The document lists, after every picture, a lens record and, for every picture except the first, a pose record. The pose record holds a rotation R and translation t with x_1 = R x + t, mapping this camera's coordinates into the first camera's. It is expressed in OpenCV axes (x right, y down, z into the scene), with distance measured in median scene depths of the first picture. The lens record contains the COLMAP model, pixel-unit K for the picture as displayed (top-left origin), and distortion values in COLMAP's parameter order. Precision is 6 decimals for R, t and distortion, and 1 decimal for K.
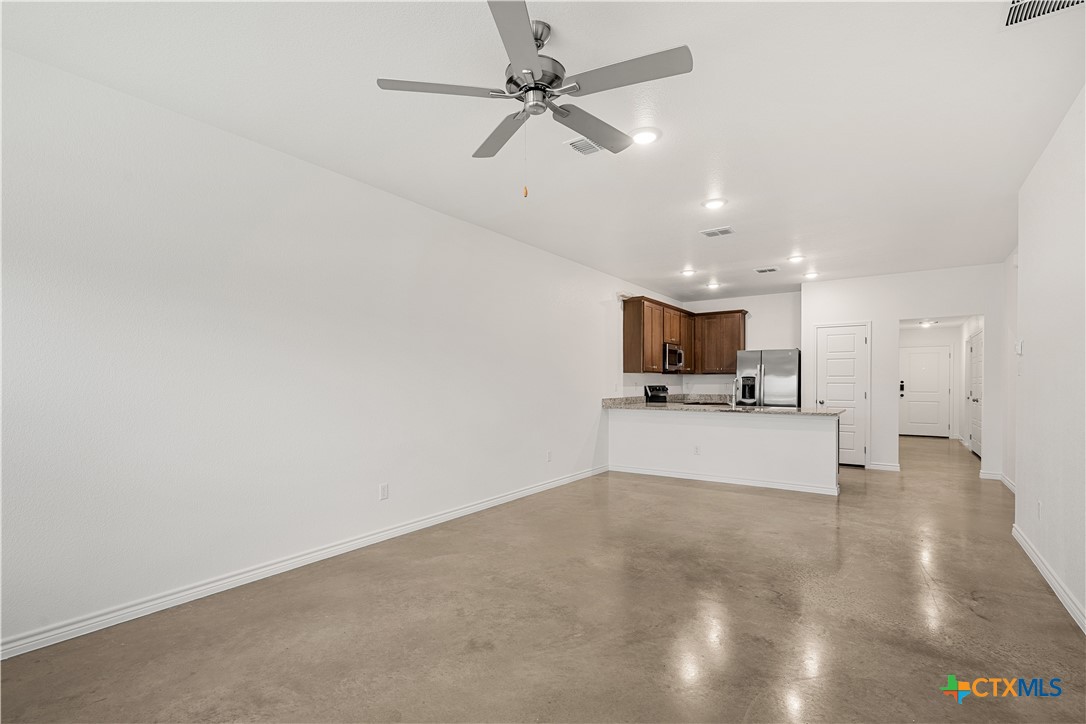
lens RADIAL K [[493.9, 0, 525.3], [0, 493.9, 398.2], [0, 0, 1]] dist [0.005337, -0.001352]
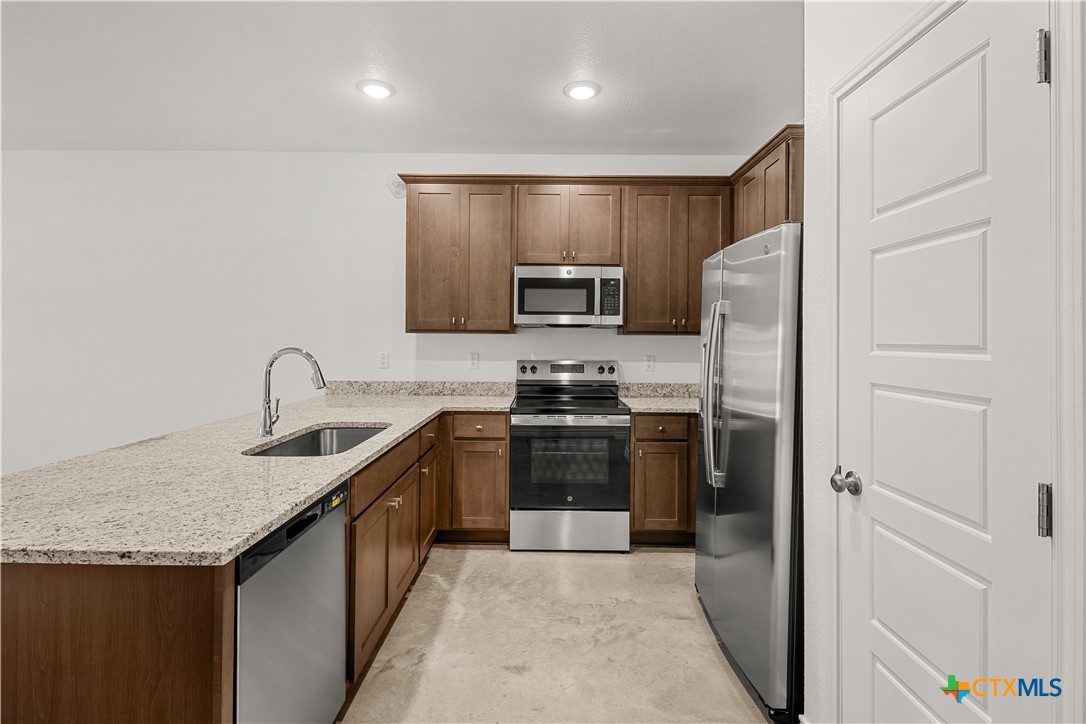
lens RADIAL K [[493.9, 0, 541.5], [0, 493.9, 338.0], [0, 0, 1]] dist [0.005337, -0.001352]
pose [[0.595166, -0.000330, -0.803603, 0.682480], [-0.036925, 0.998932, -0.027757, -0.036911], [0.802754, 0.046194, 0.594518, 0.796823]]
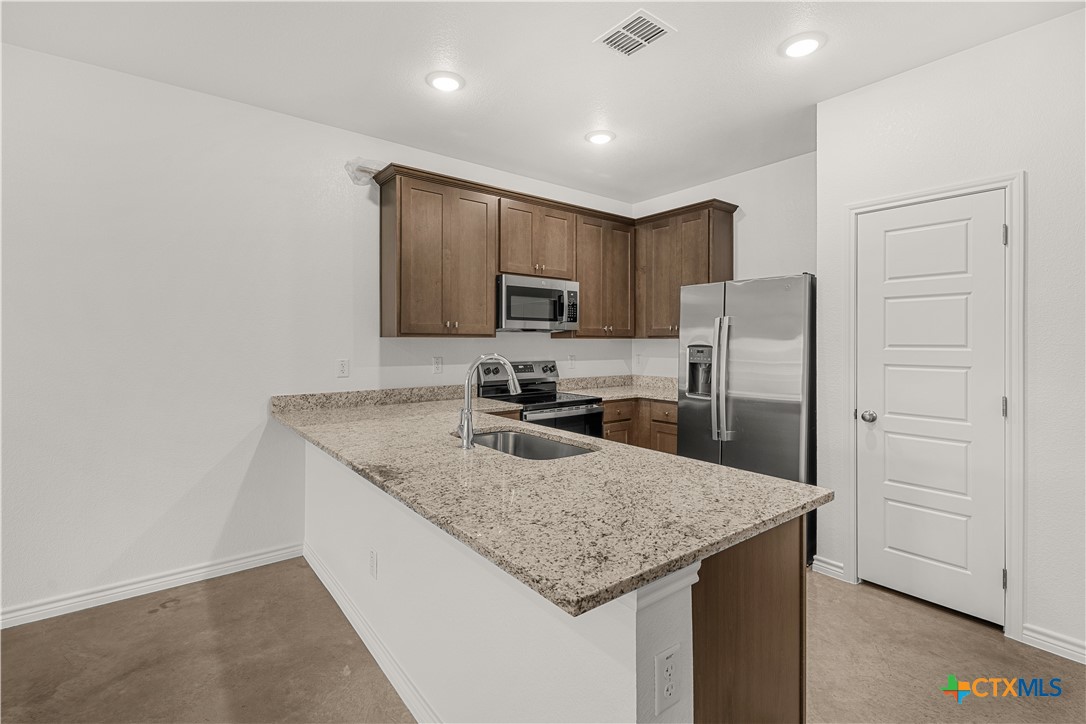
lens RADIAL K [[493.9, 0, 540.1], [0, 493.9, 337.5], [0, 0, 1]] dist [0.005337, -0.001352]
pose [[0.962610, -0.004323, -0.270856, 0.468351], [-0.008846, 0.998838, -0.047380, -0.029991], [0.270746, 0.048004, 0.961453, 0.590962]]
